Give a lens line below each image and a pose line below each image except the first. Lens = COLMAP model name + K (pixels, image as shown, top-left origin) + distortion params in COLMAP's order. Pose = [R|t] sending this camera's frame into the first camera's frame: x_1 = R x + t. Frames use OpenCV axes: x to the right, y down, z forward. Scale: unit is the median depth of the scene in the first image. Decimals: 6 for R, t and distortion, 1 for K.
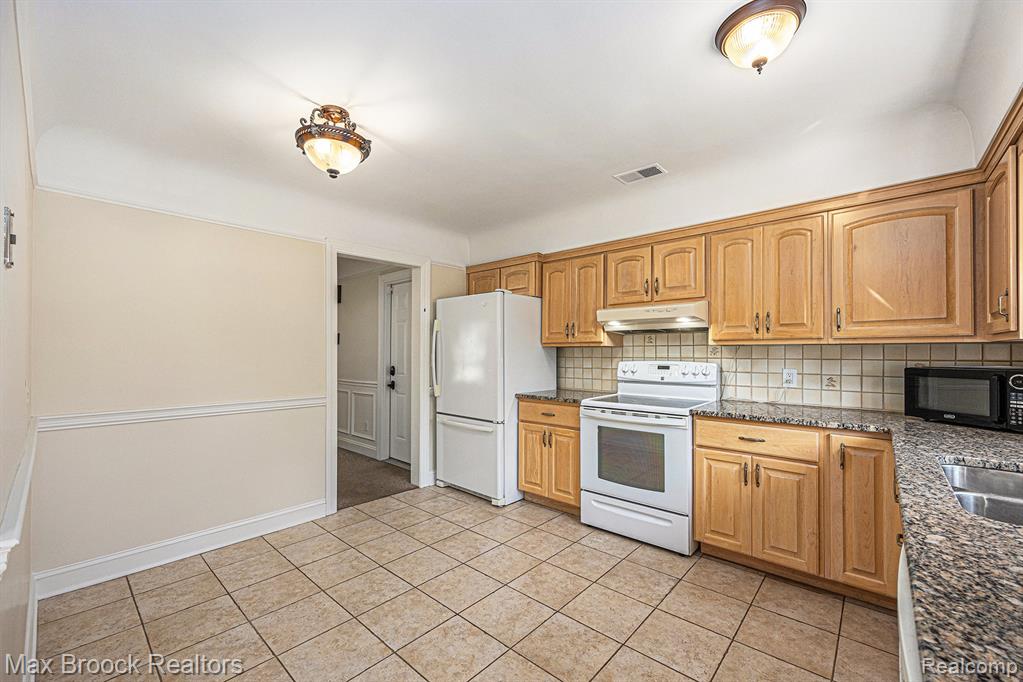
lens RADIAL K [[414.5, 0, 511.5], [0, 414.5, 341.0], [0, 0, 1]] dist [-0.000461, -0.000040]
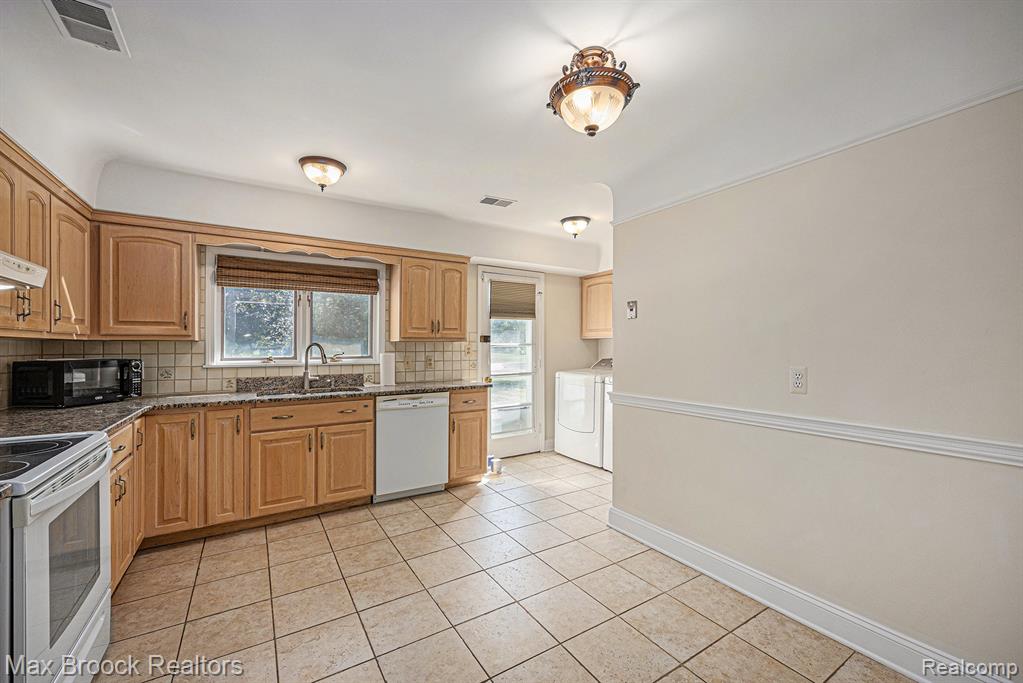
lens RADIAL K [[414.5, 0, 511.5], [0, 414.5, 341.5], [0, 0, 1]] dist [-0.000461, -0.000040]
pose [[-0.960343, 0.003390, 0.278801, -0.520159], [-0.002038, 0.999814, -0.019176, 0.030165], [-0.278814, -0.018983, -0.960158, 1.872130]]
